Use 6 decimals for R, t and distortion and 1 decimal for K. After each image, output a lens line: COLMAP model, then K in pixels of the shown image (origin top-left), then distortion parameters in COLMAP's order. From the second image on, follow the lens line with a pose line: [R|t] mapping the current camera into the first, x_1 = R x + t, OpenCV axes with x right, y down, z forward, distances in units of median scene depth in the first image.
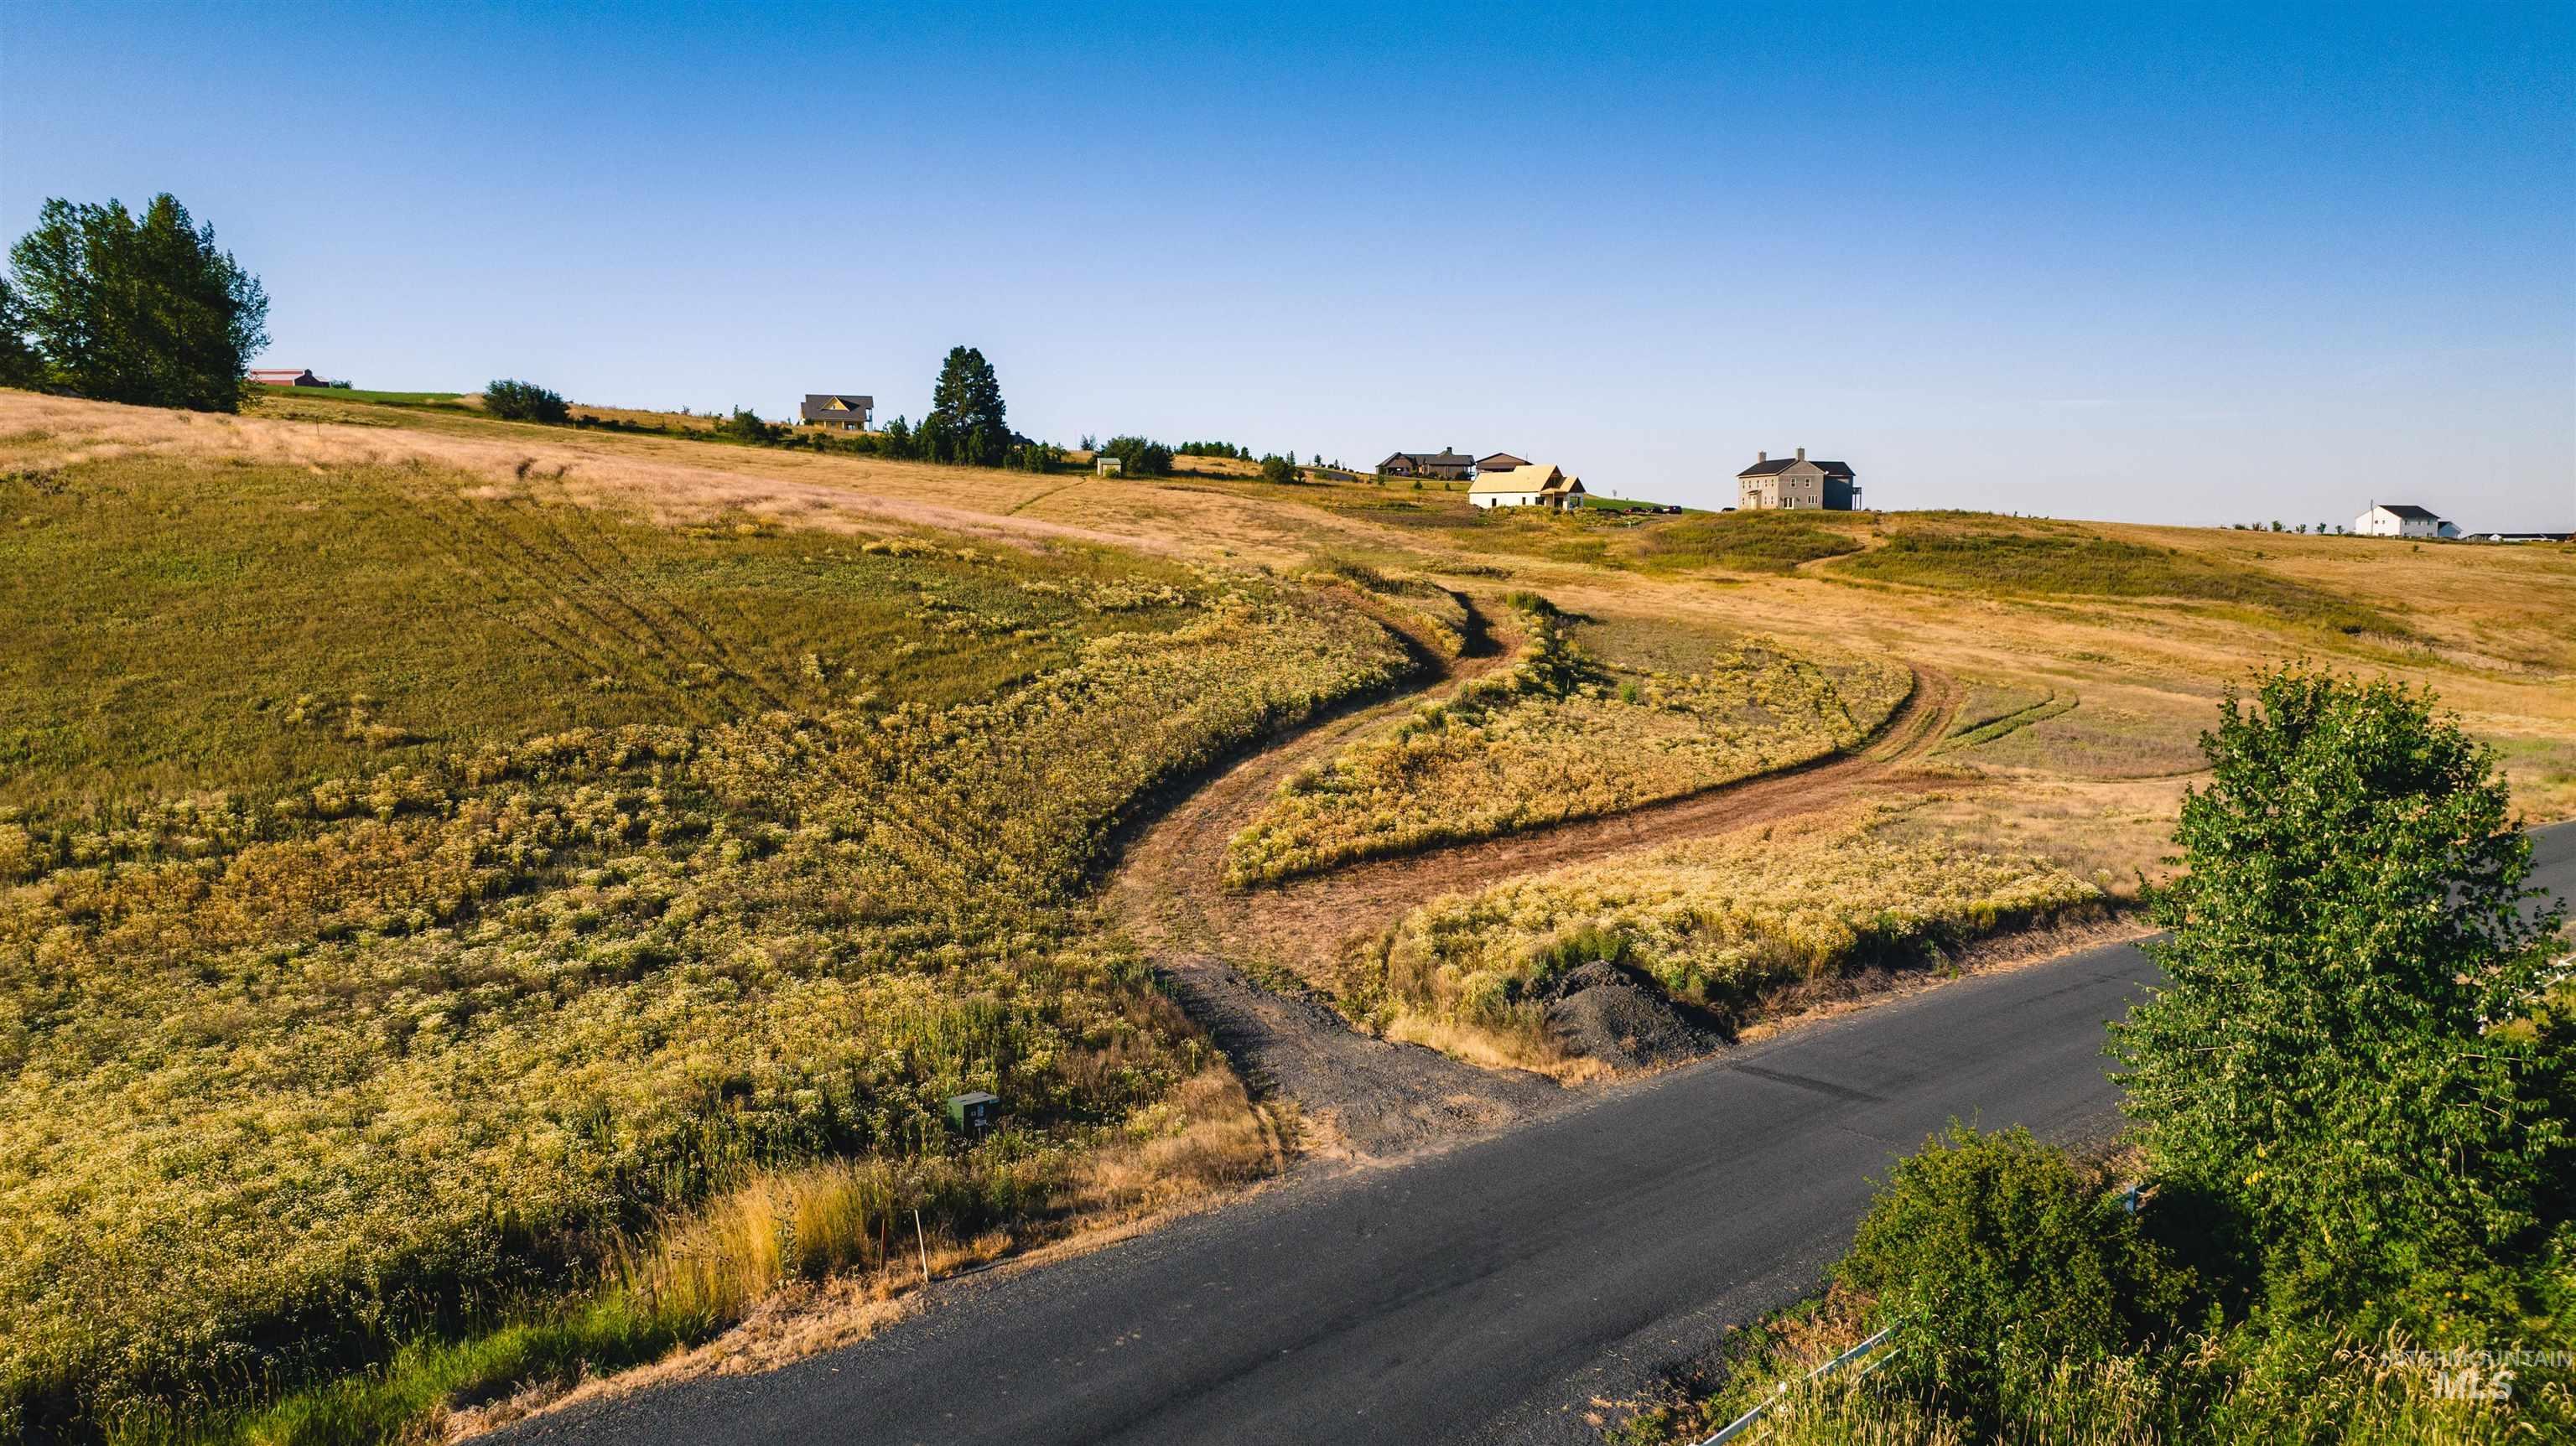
lens RADIAL K [[1820.8, 0, 1288.0], [0, 1820.8, 723.0], [0, 0, 1]] dist [-0.022239, 0.003276]
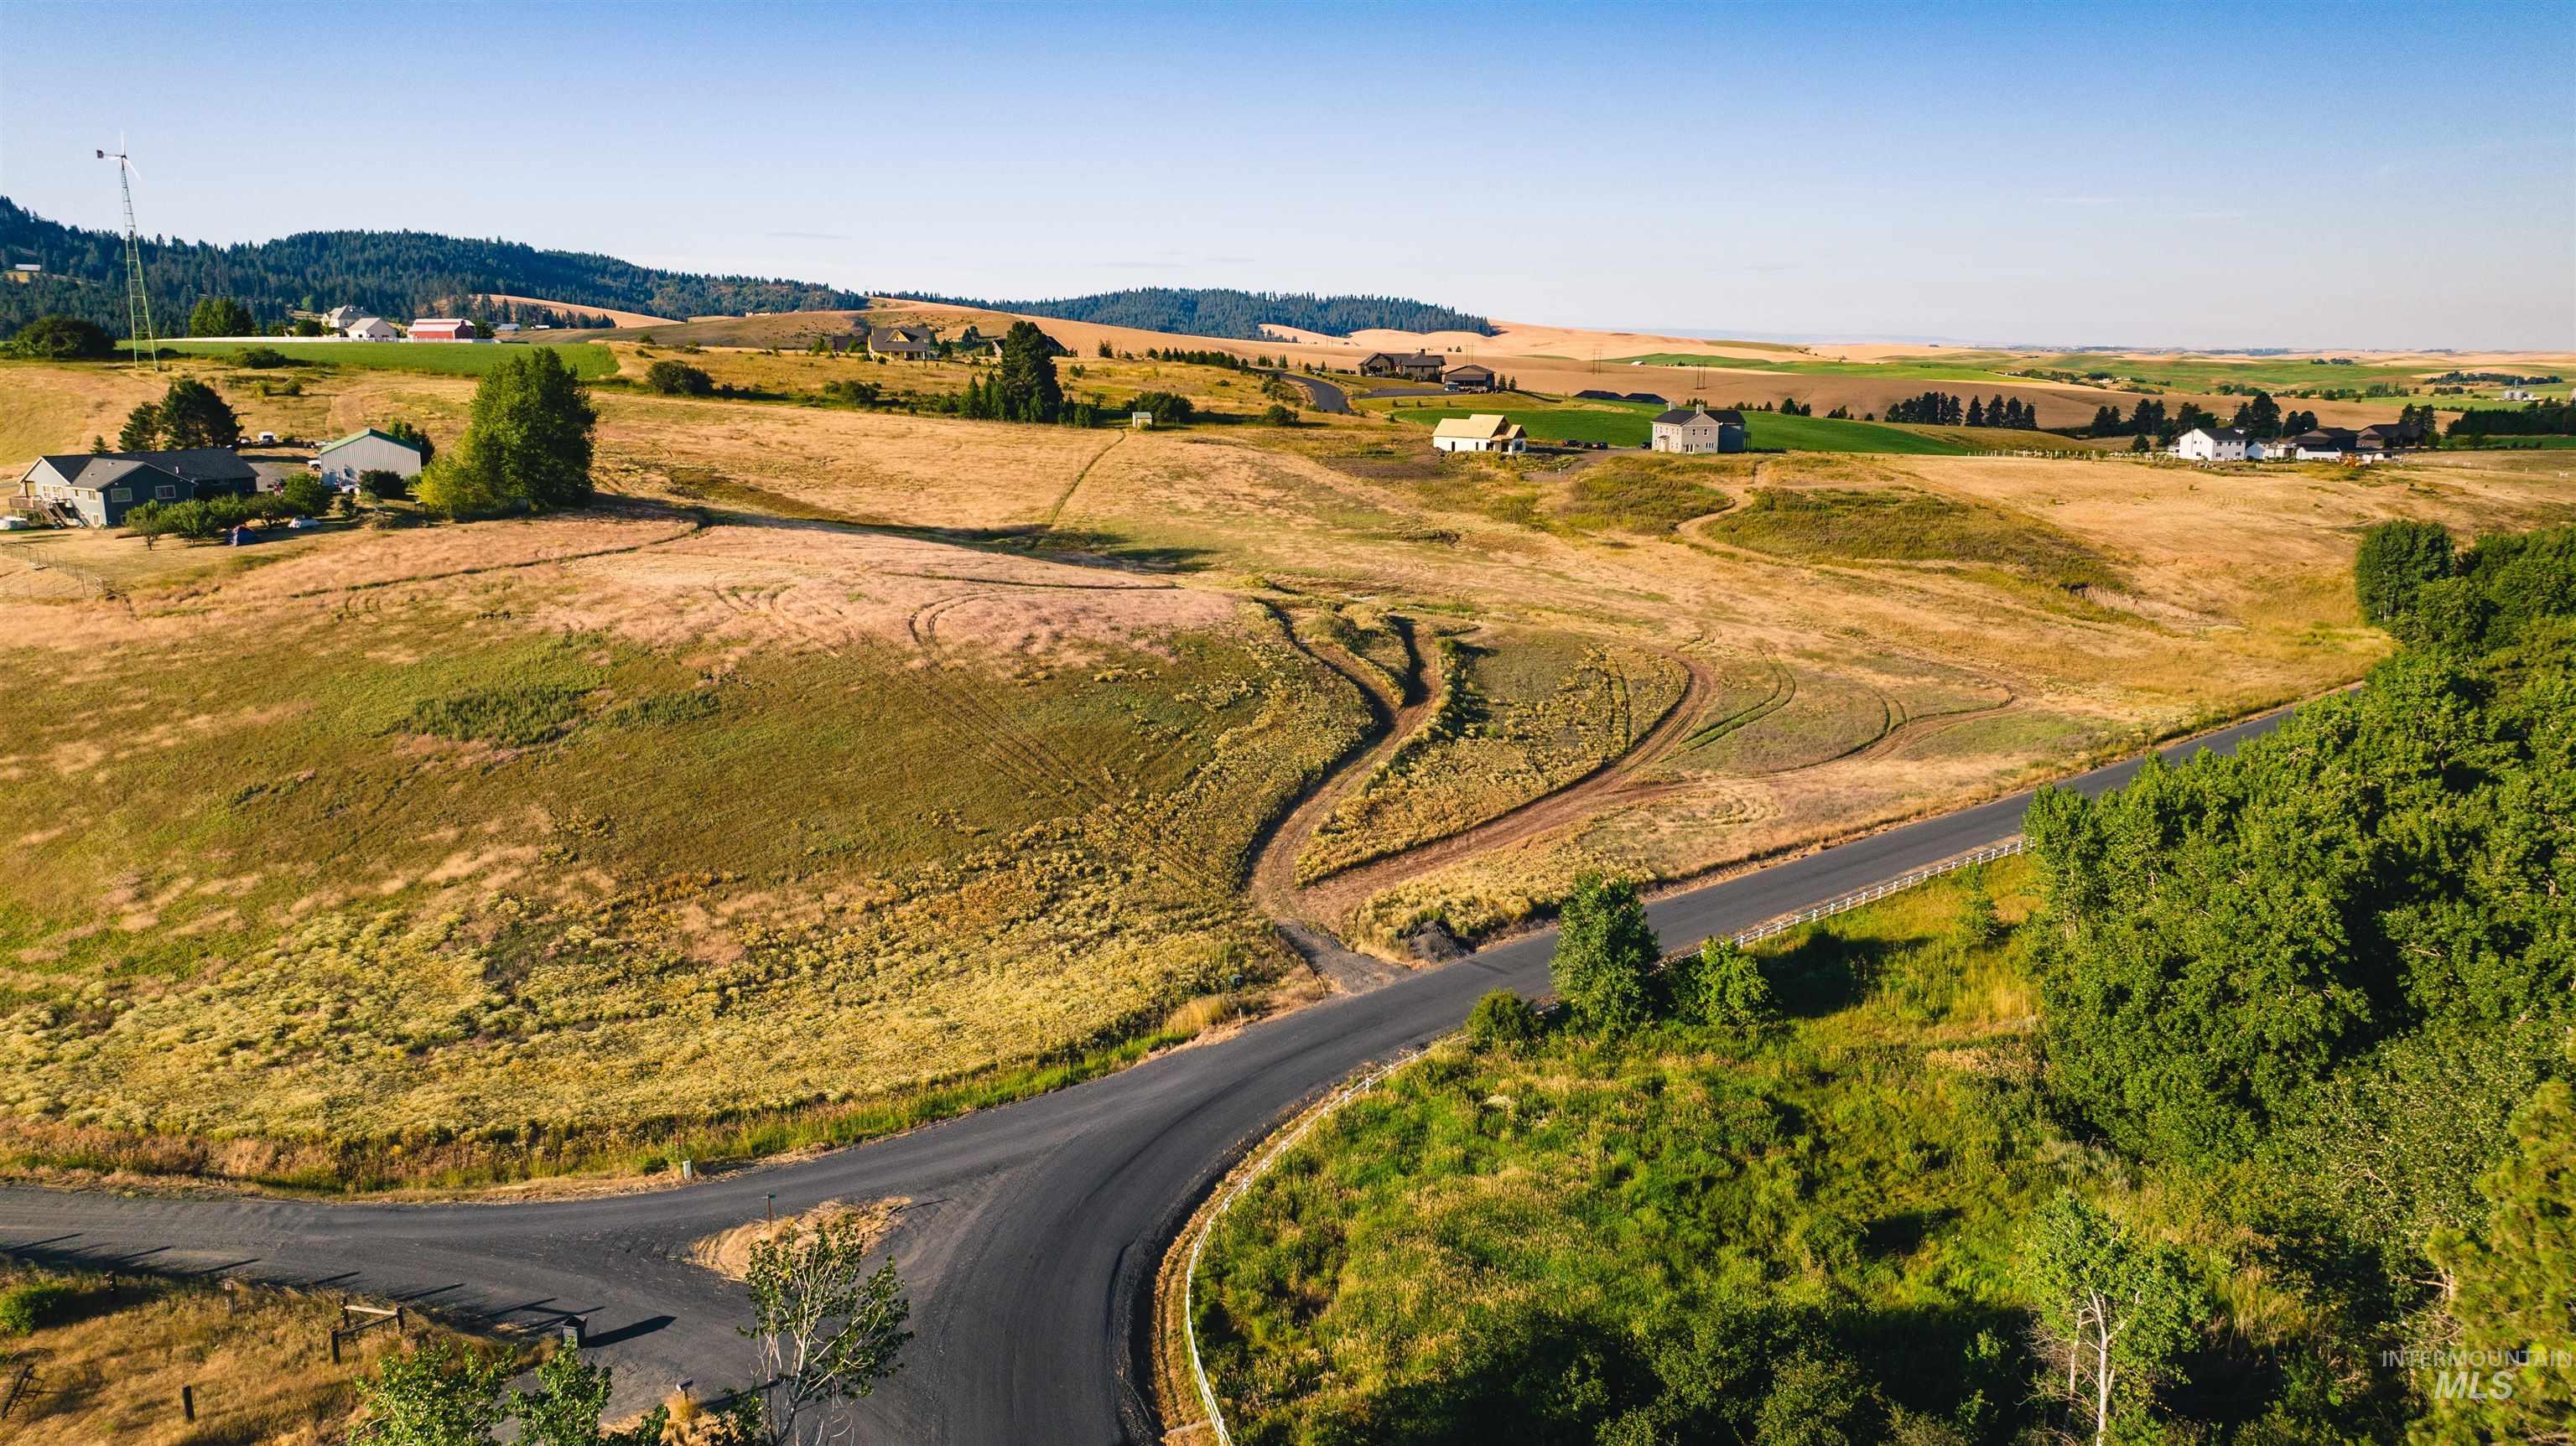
lens RADIAL K [[1820.8, 0, 1288.0], [0, 1820.8, 723.0], [0, 0, 1]] dist [-0.022239, 0.003276]
pose [[0.999949, -0.000088, 0.010050, -0.058352], [-0.000992, 0.994216, 0.107392, -0.343757], [-0.010002, -0.107396, 0.994166, -1.274821]]
